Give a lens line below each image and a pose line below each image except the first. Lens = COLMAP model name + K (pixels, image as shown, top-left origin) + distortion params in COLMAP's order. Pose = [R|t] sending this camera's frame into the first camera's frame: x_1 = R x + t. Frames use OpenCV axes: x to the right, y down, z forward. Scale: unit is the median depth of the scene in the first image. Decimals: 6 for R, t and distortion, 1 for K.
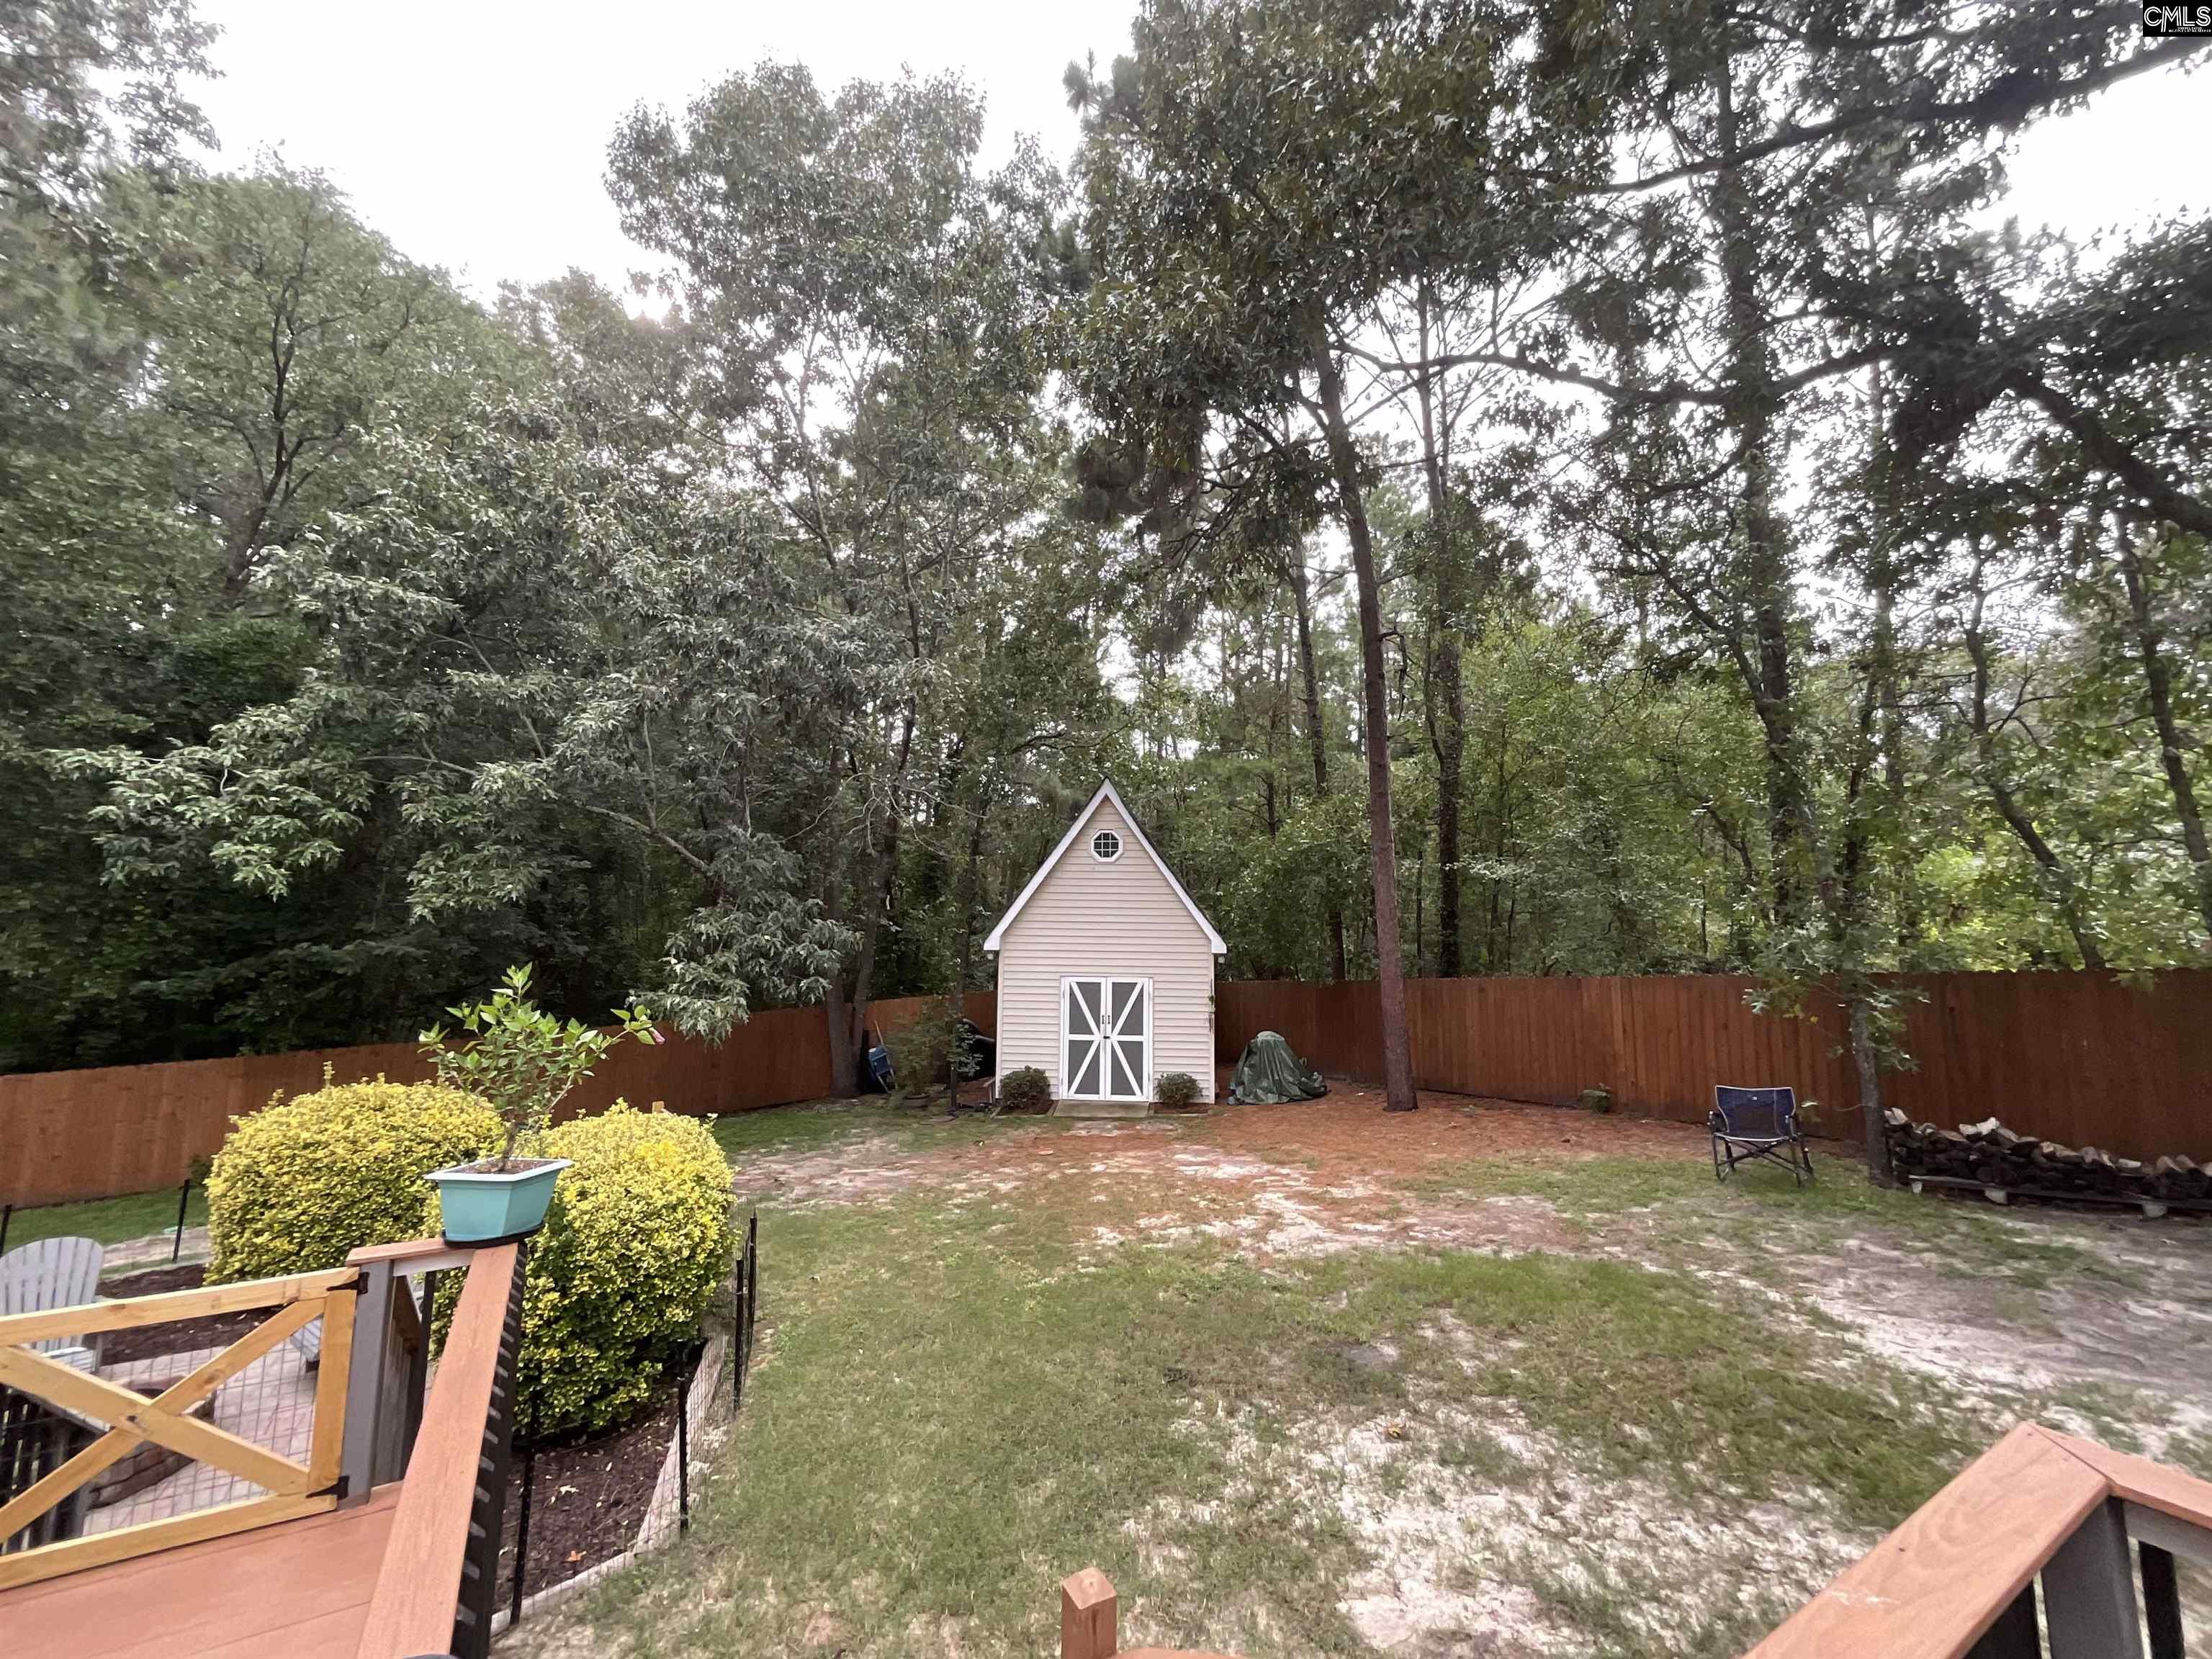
lens RADIAL K [[889.5, 0, 1116.9], [0, 889.5, 832.1], [0, 0, 1]] dist [0.000748, -0.000619]
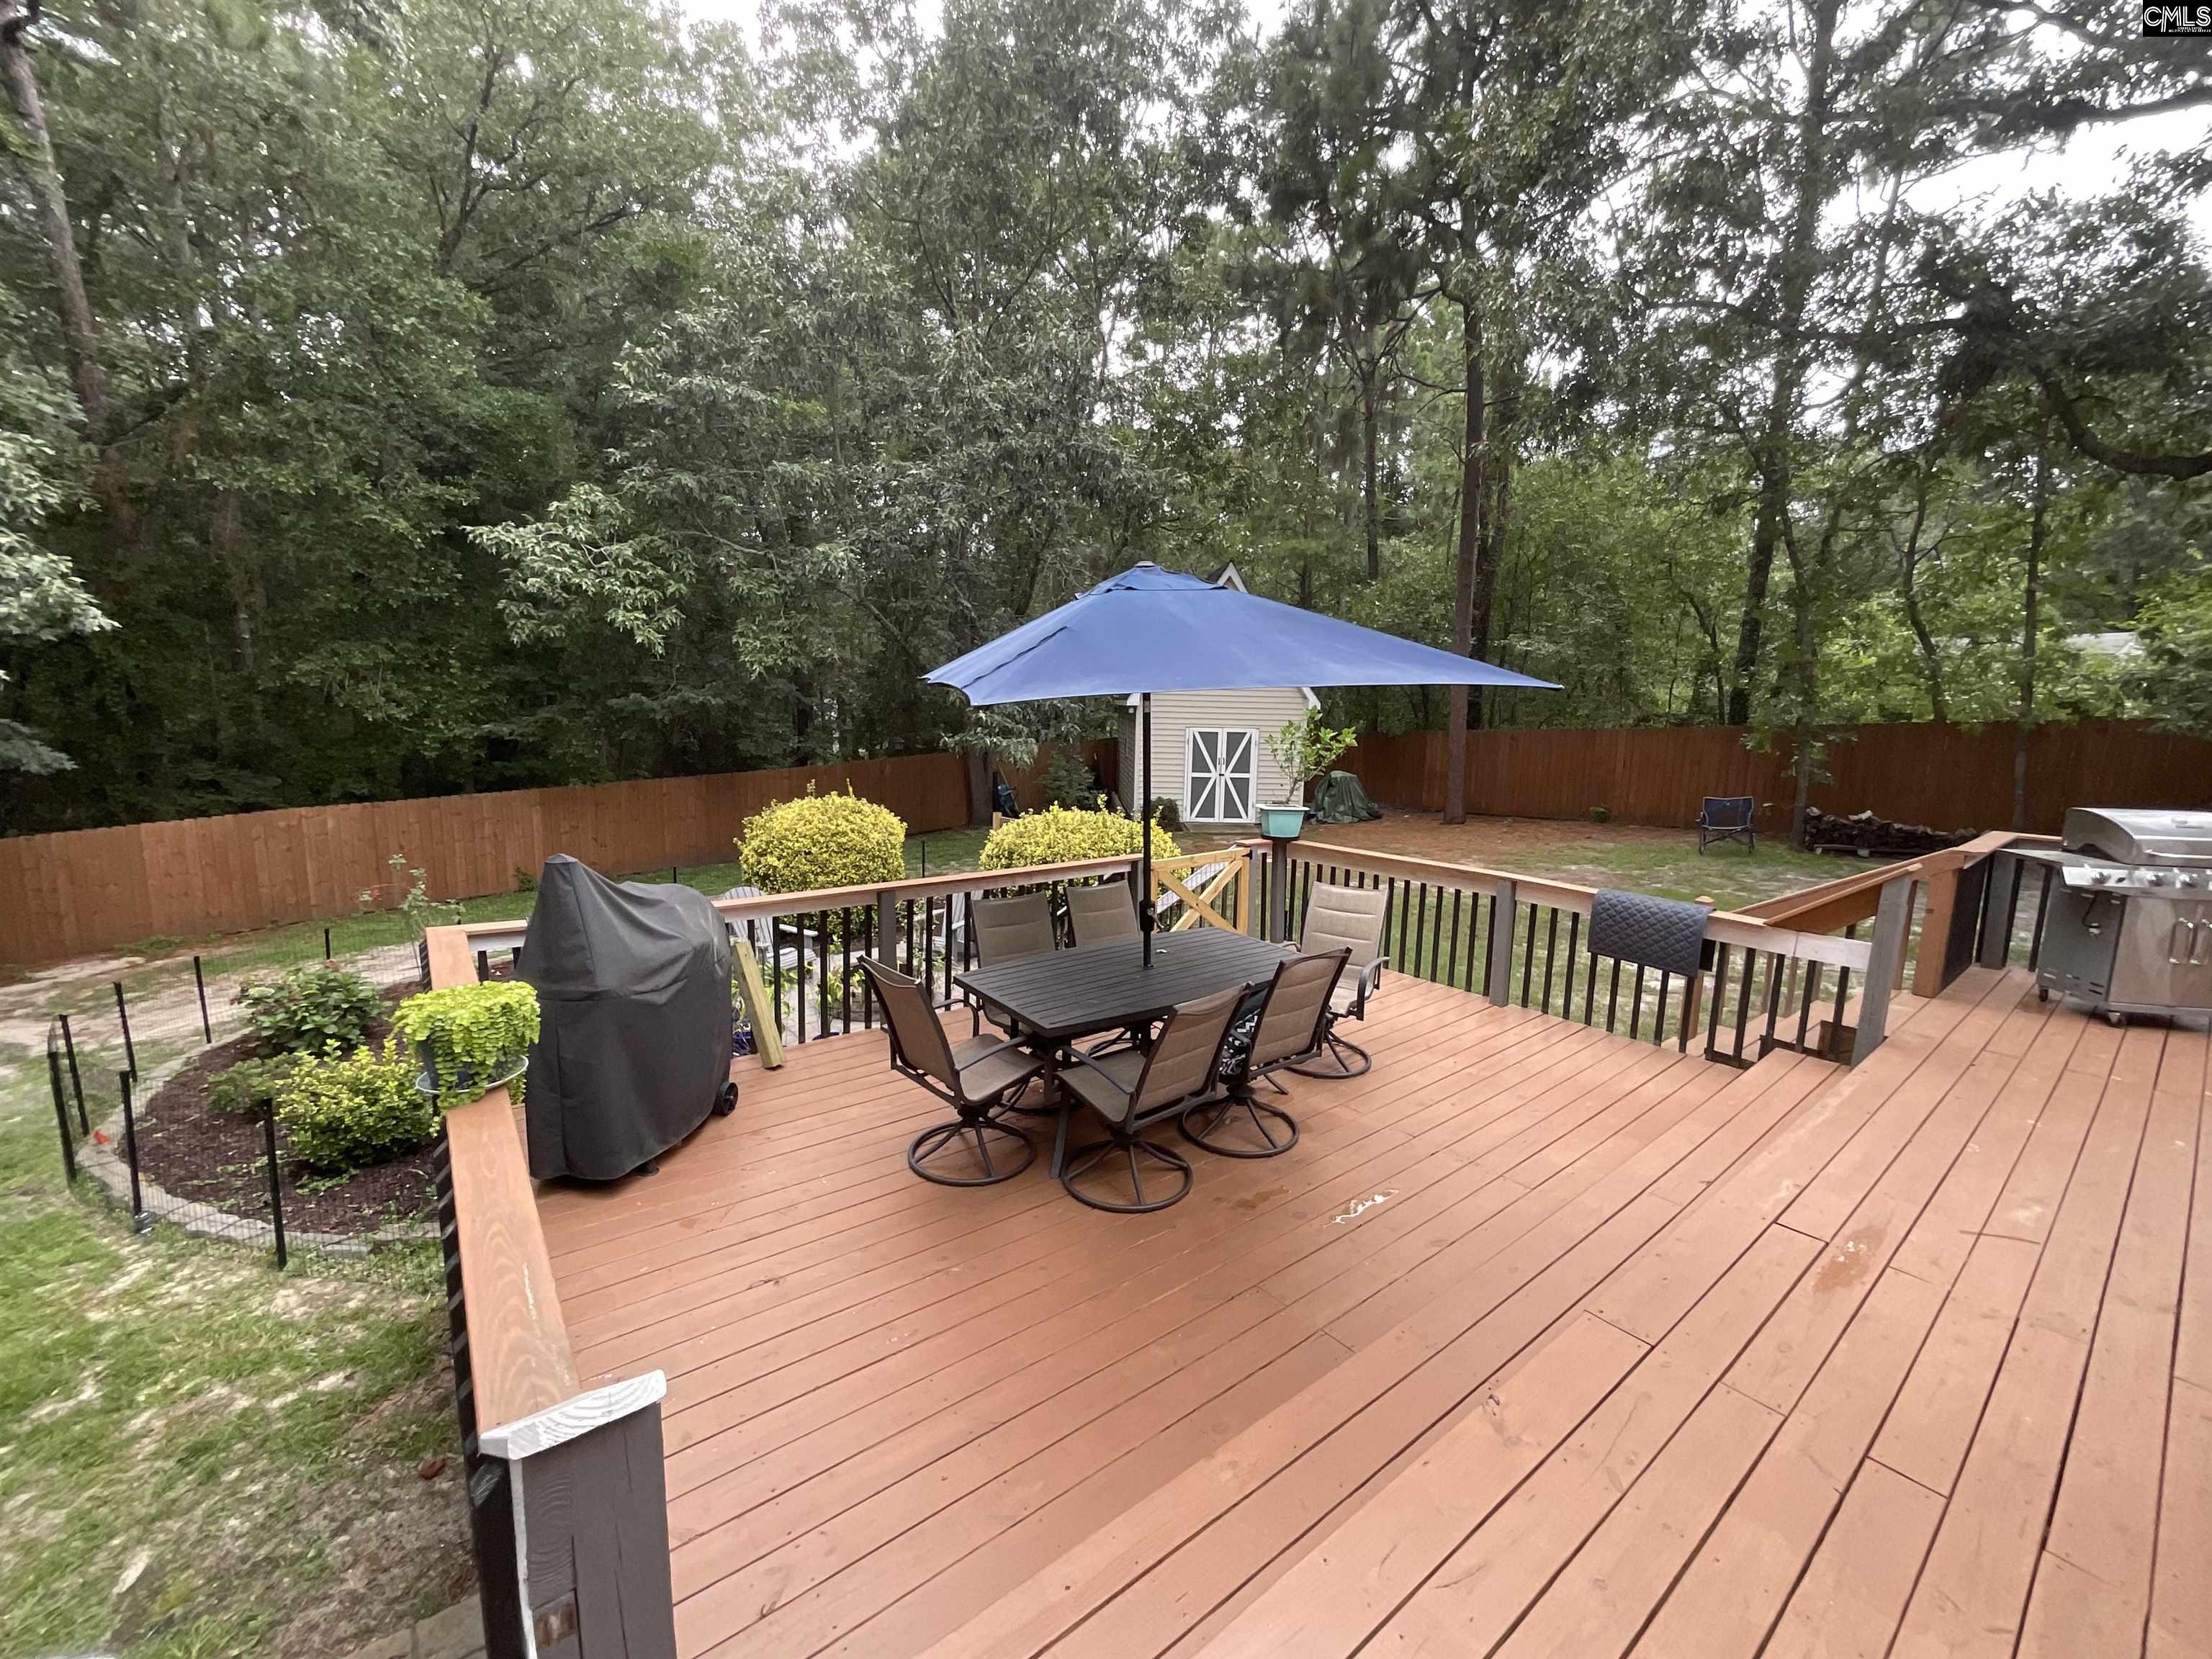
lens RADIAL K [[889.5, 0, 1116.9], [0, 889.5, 832.1], [0, 0, 1]] dist [0.000748, -0.000619]
pose [[0.992071, -0.008655, 0.125379, -0.462857], [-0.024968, 0.964167, 0.264118, -0.032971], [-0.123172, -0.265155, 0.956306, -0.320032]]
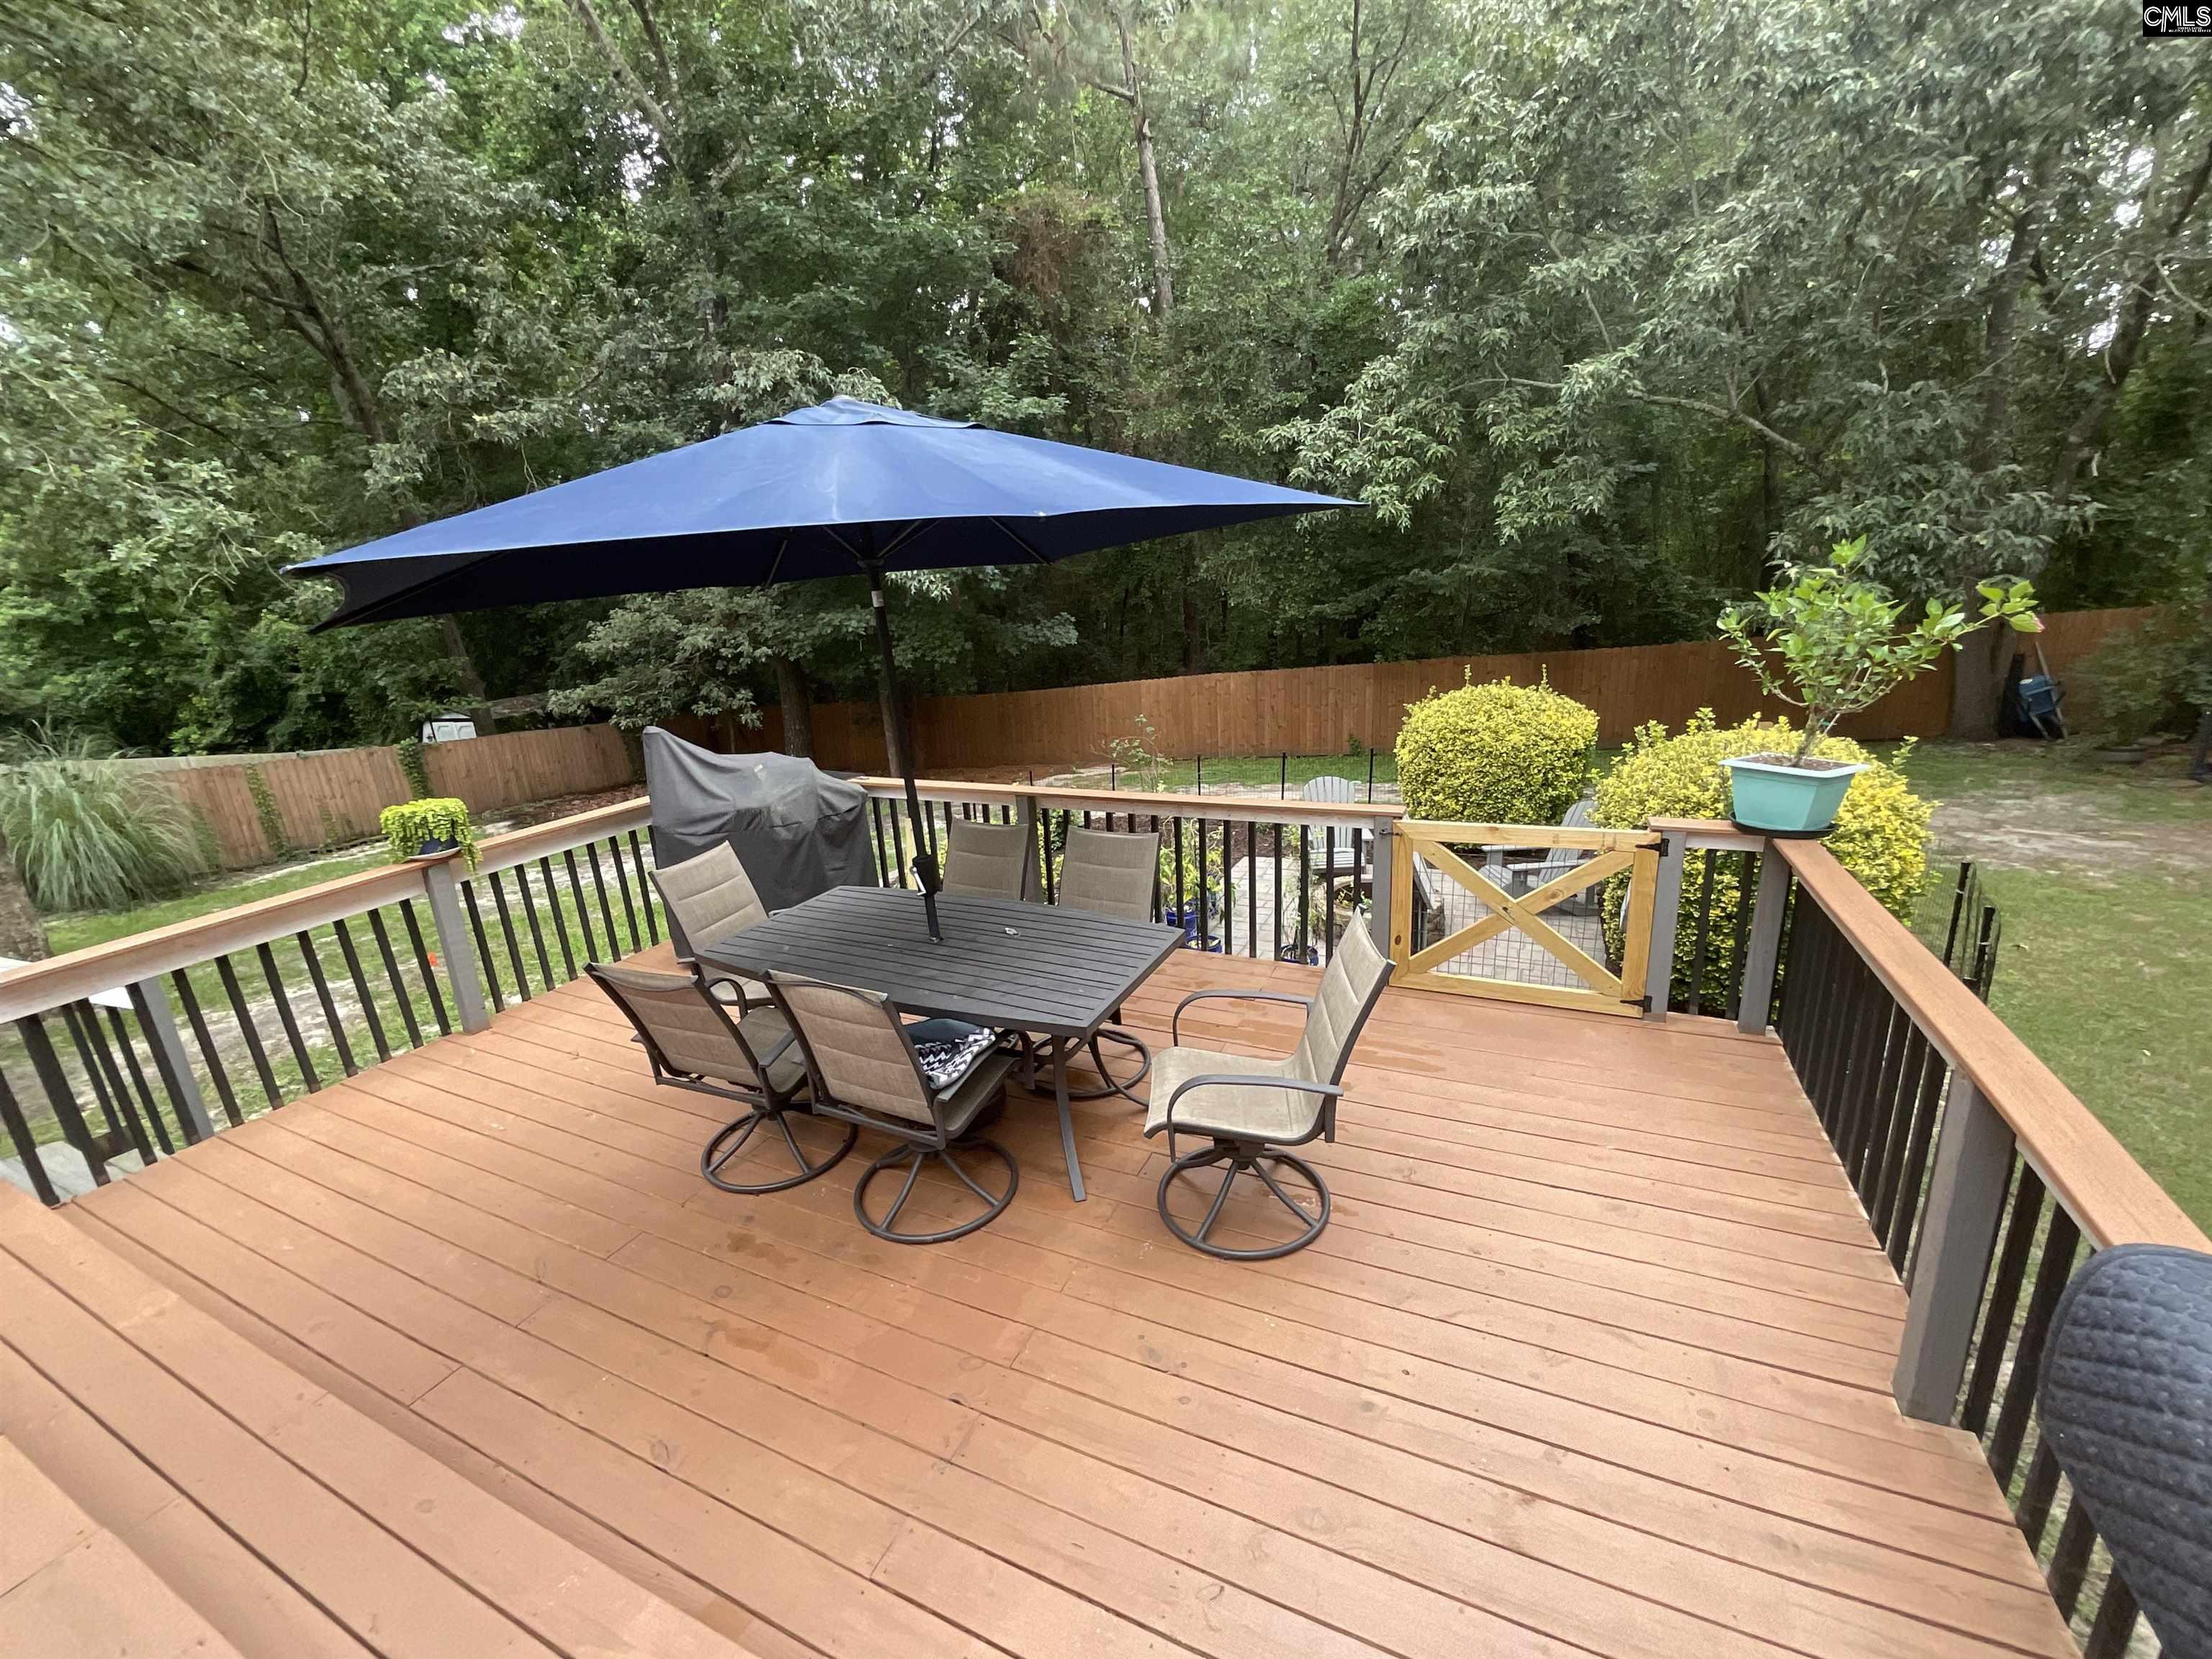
lens RADIAL K [[894.0, 0, 1111.5], [0, 894.0, 831.7], [0, 0, 1]] dist [0.000522, 0.000270]
pose [[0.554483, 0.181983, -0.812053, -0.110200], [0.157718, 0.935132, 0.317258, 0.009789], [0.817113, -0.303990, 0.489813, -0.032043]]
